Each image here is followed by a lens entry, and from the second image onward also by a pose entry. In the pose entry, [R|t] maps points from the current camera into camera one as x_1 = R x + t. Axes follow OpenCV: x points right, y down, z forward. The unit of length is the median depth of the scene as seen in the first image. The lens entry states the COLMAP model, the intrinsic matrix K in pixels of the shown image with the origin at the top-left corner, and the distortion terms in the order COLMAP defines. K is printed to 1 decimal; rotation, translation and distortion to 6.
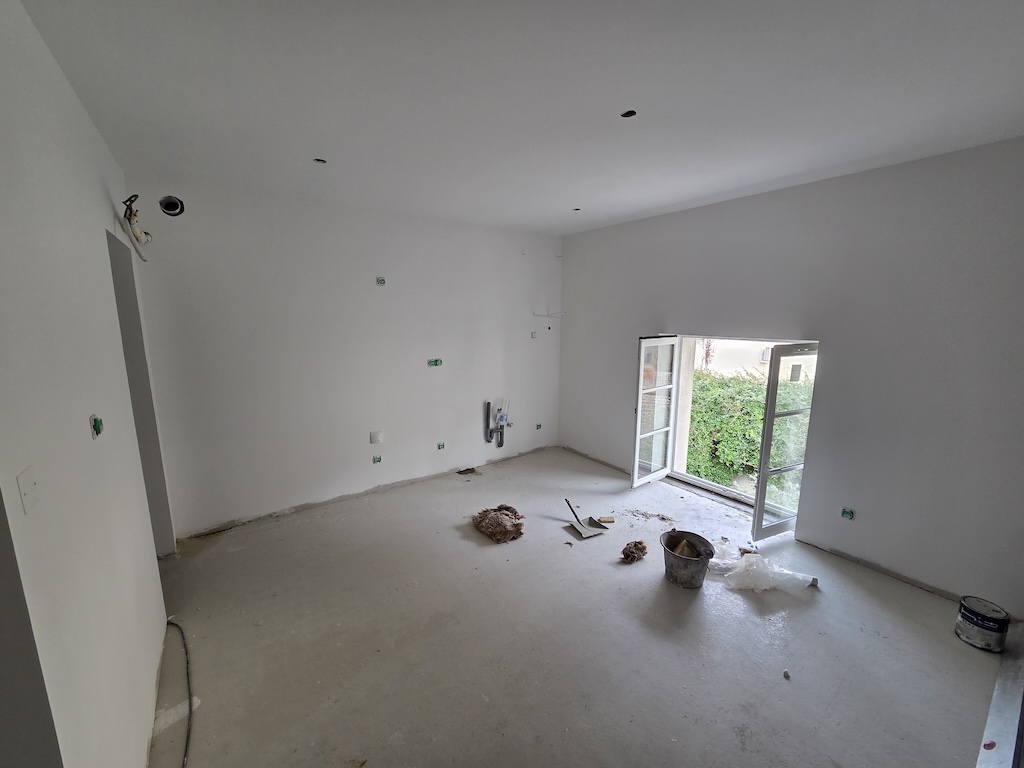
lens RADIAL K [[412.2, 0, 509.8], [0, 412.2, 384.5], [0, 0, 1]] dist [-0.002659, -0.000137]
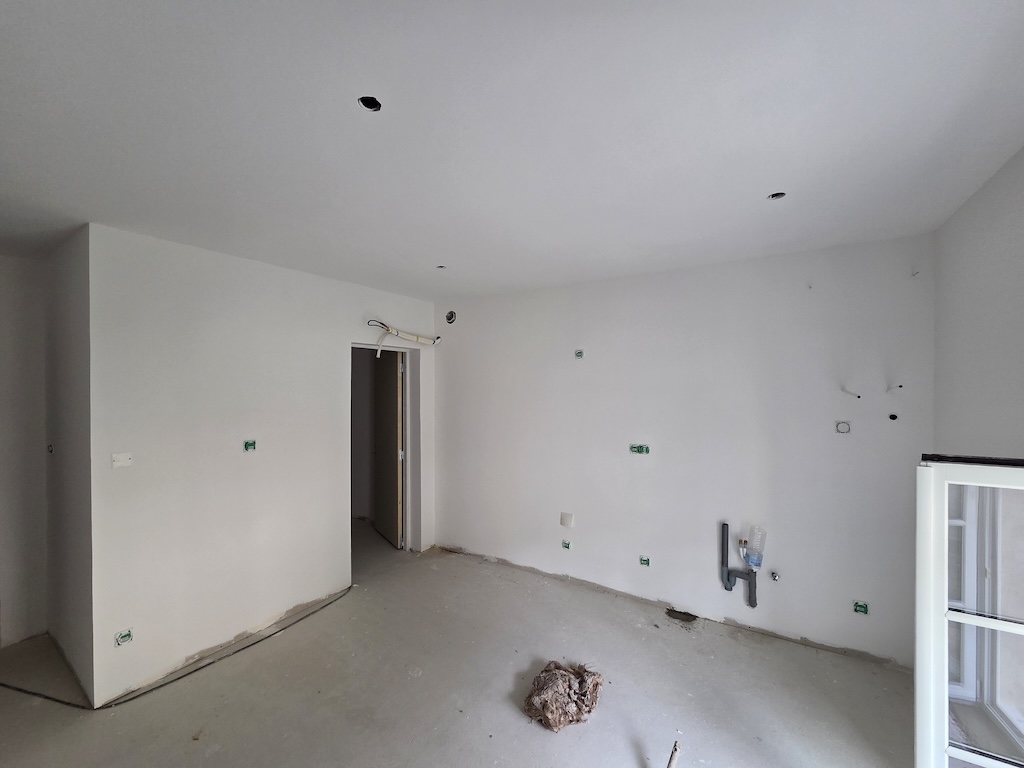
lens RADIAL K [[412.2, 0, 510.3], [0, 412.2, 385.2], [0, 0, 1]] dist [-0.002659, -0.000137]
pose [[0.396195, 0.002234, -0.918164, 0.428784], [-0.153100, 0.986158, -0.063664, -0.082630], [0.905312, 0.165794, 0.391053, 0.431812]]
